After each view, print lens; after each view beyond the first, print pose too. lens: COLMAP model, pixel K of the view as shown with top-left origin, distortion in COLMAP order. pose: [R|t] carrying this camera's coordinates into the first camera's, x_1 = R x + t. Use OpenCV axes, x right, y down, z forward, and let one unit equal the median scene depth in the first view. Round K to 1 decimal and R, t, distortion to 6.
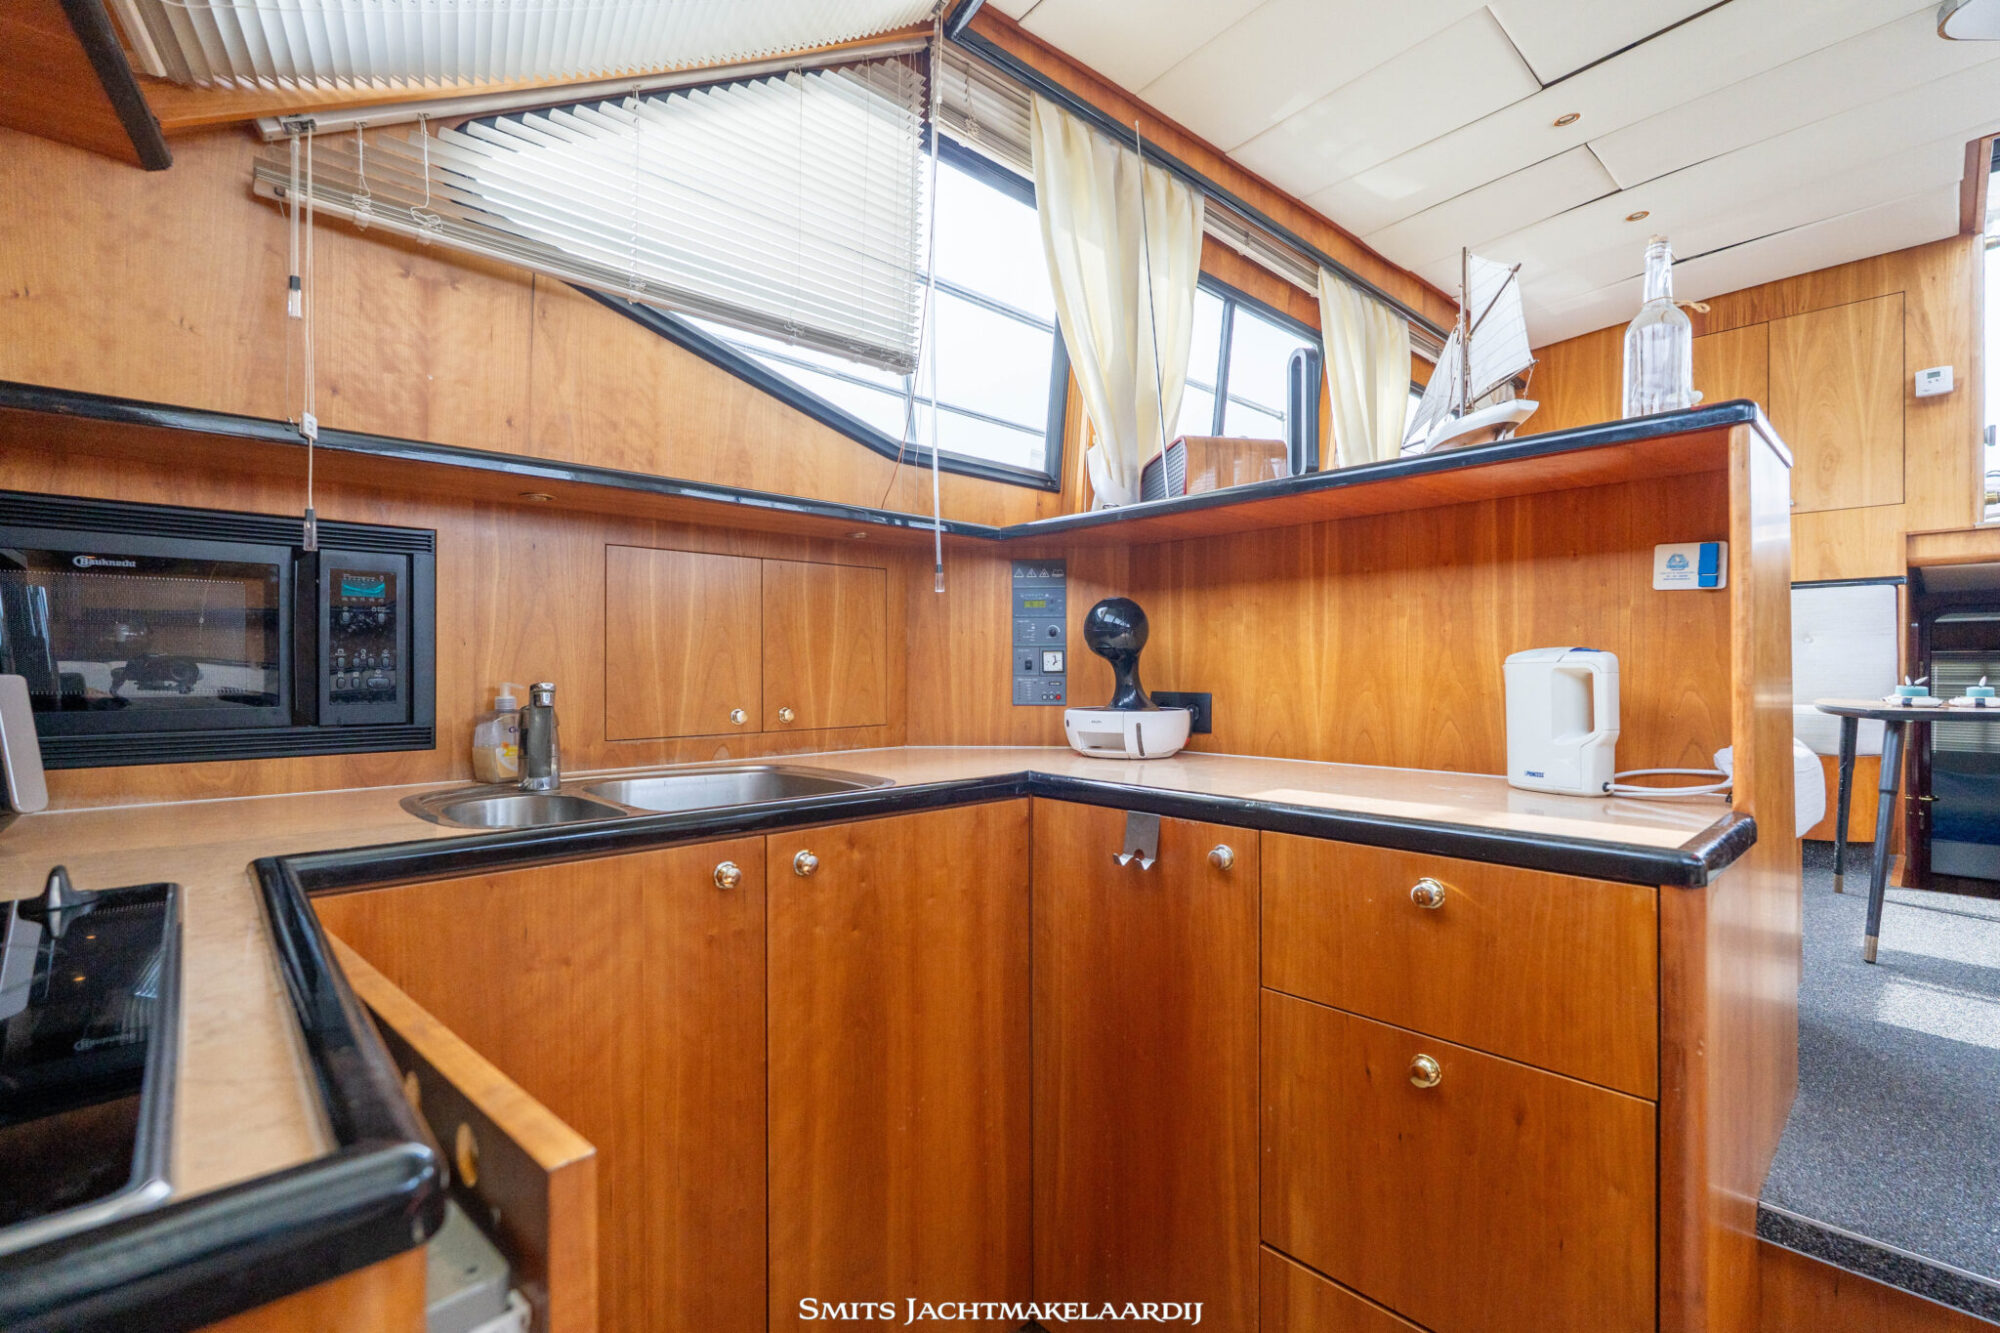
lens RADIAL K [[881.1, 0, 1001.9], [0, 881.1, 669.5], [0, 0, 1]] dist [-0.002651, -0.000337]
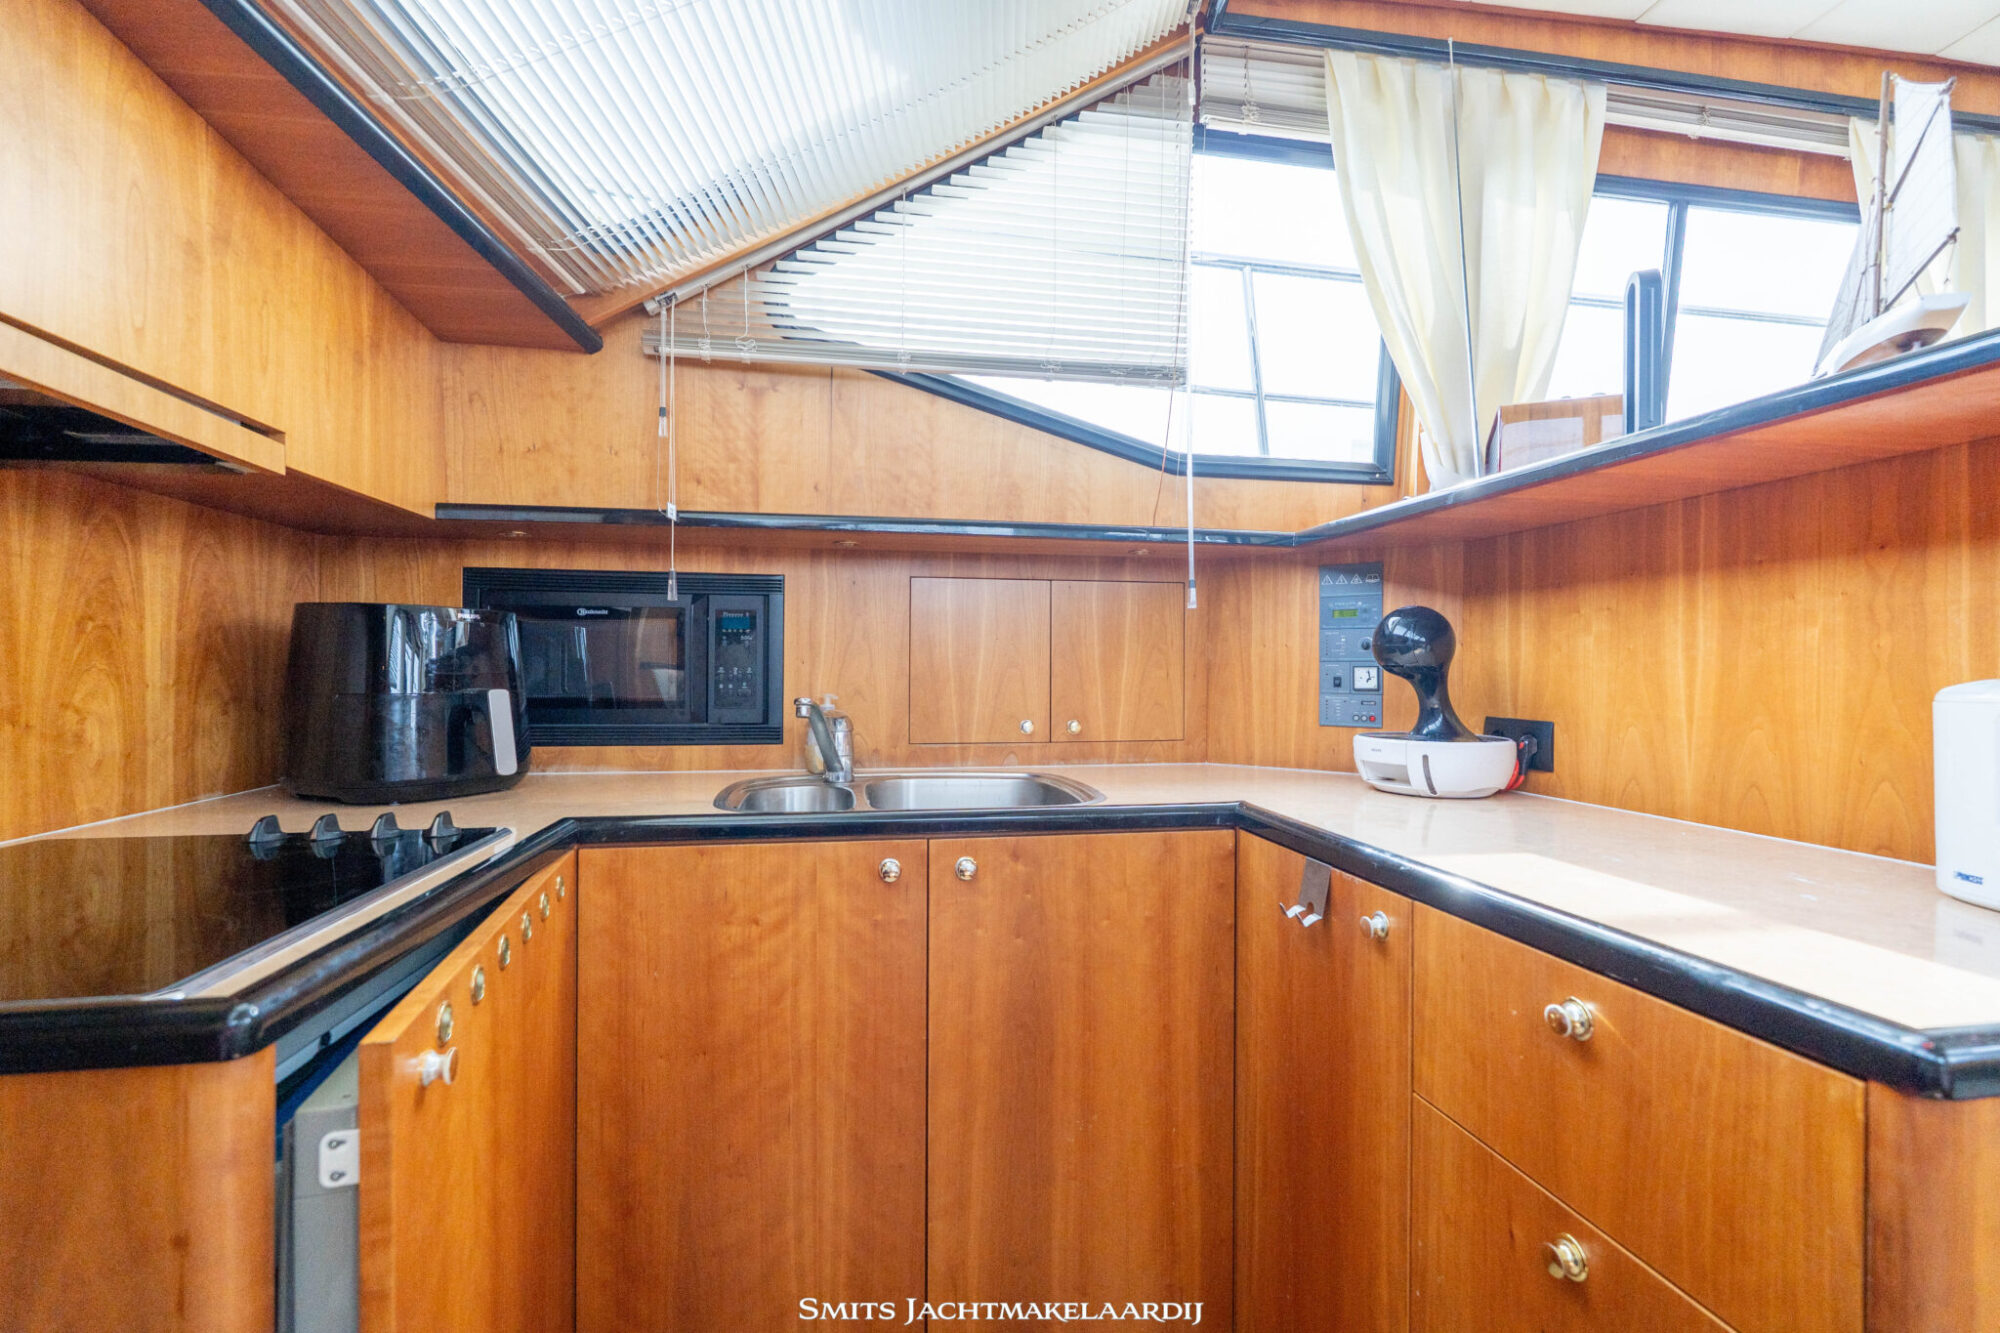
lens RADIAL K [[881.1, 0, 994.3], [0, 881.1, 667.3], [0, 0, 1]] dist [-0.002651, -0.000337]
pose [[0.839873, 0.006128, -0.542749, 0.295804], [-0.006582, 0.999978, 0.001104, -0.023993], [0.542743, 0.002645, 0.839894, 0.071380]]
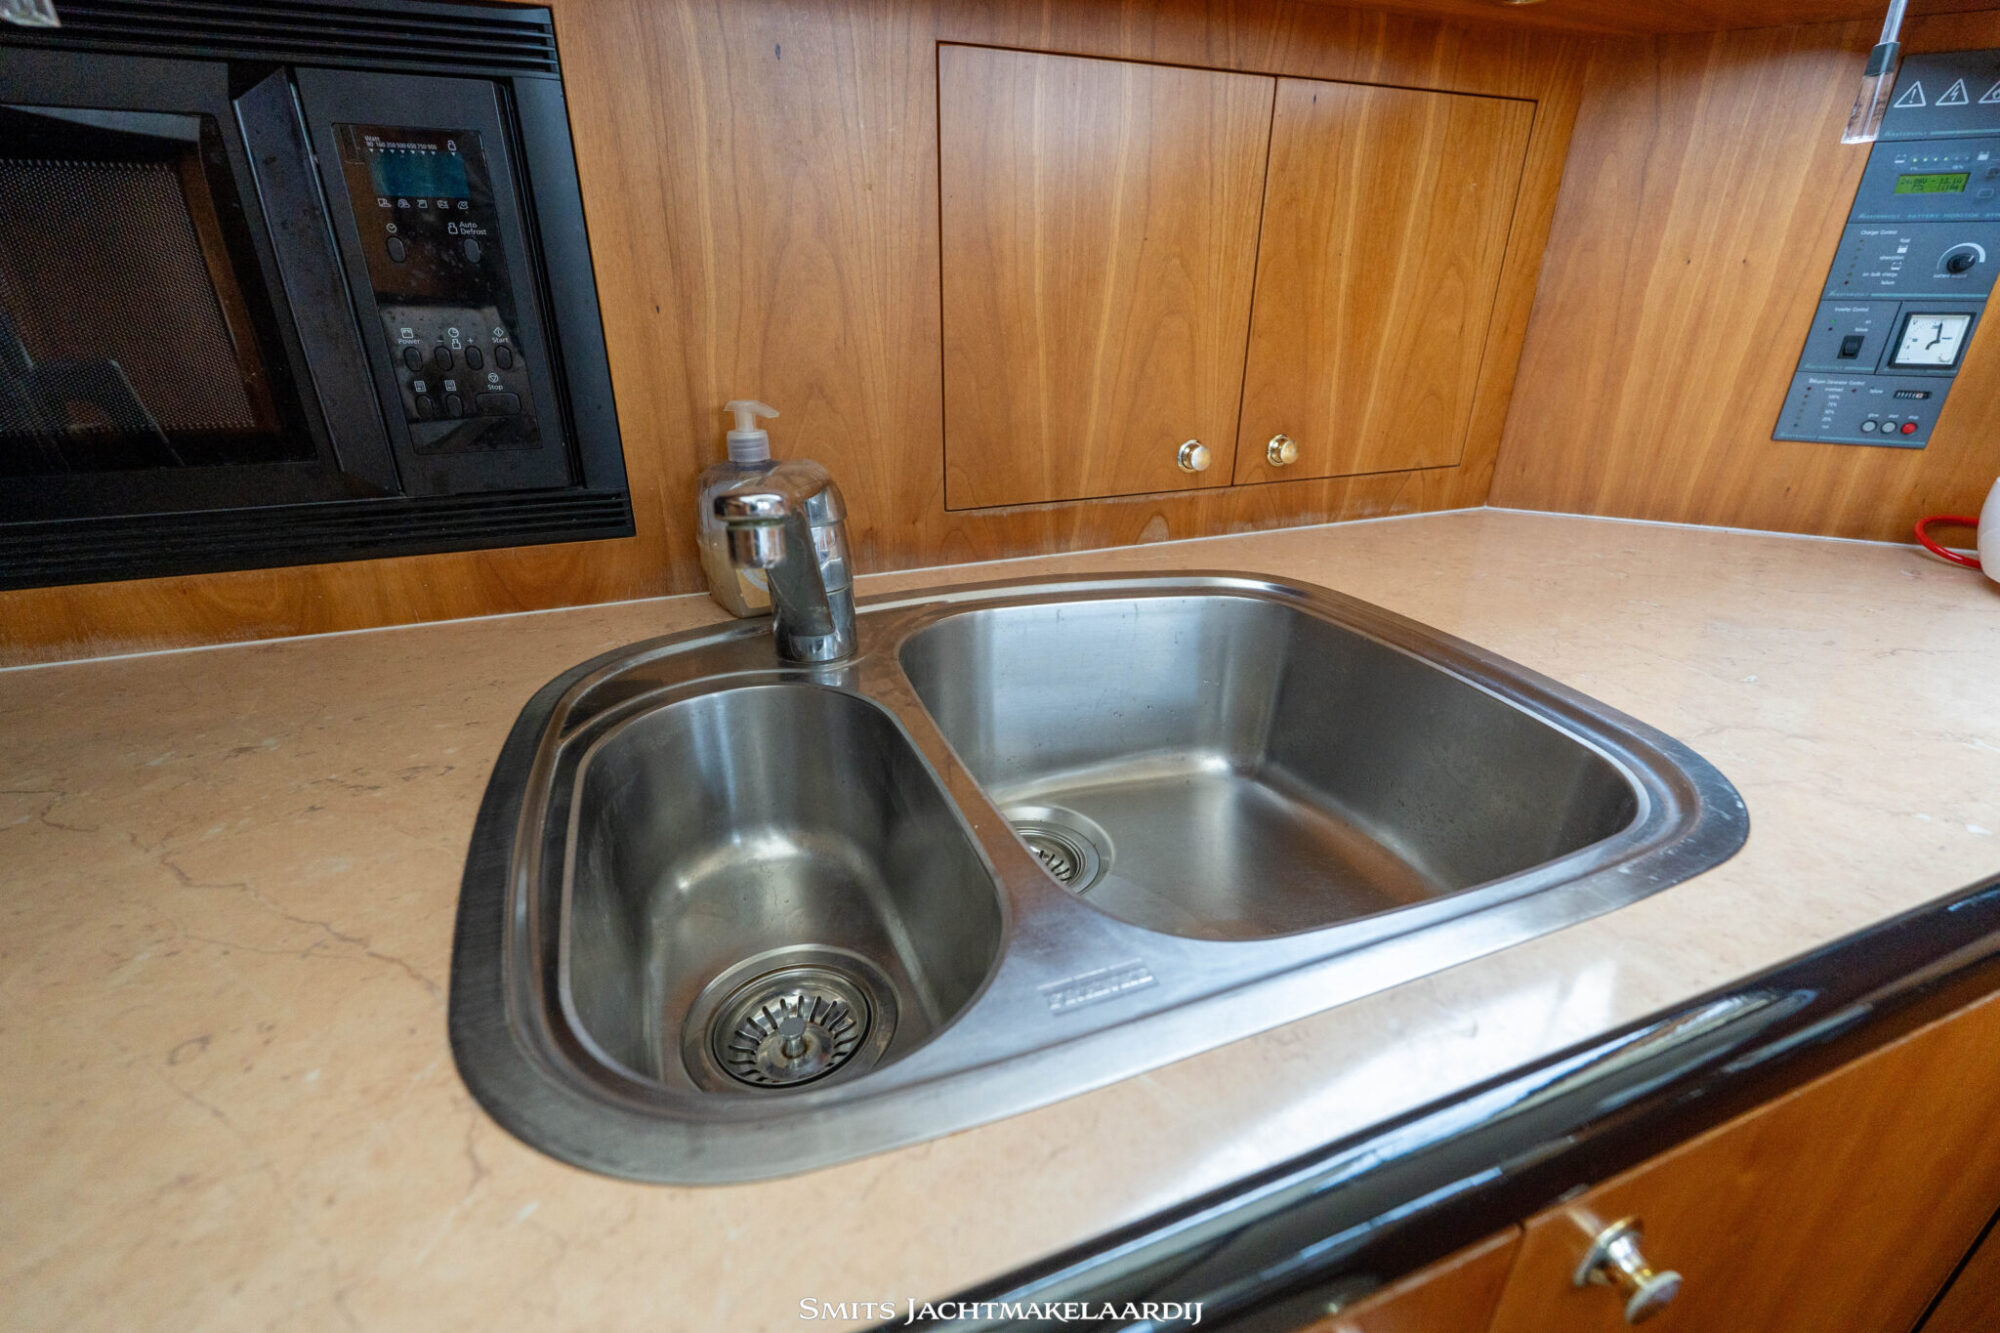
lens RADIAL K [[881.1, 0, 999.4], [0, 881.1, 666.3], [0, 0, 1]] dist [-0.002651, -0.000337]
pose [[0.929913, 0.153177, -0.334363, -0.247652], [-0.006582, 0.915925, 0.401295, -0.040977], [0.367720, -0.370969, 0.852739, 0.567557]]
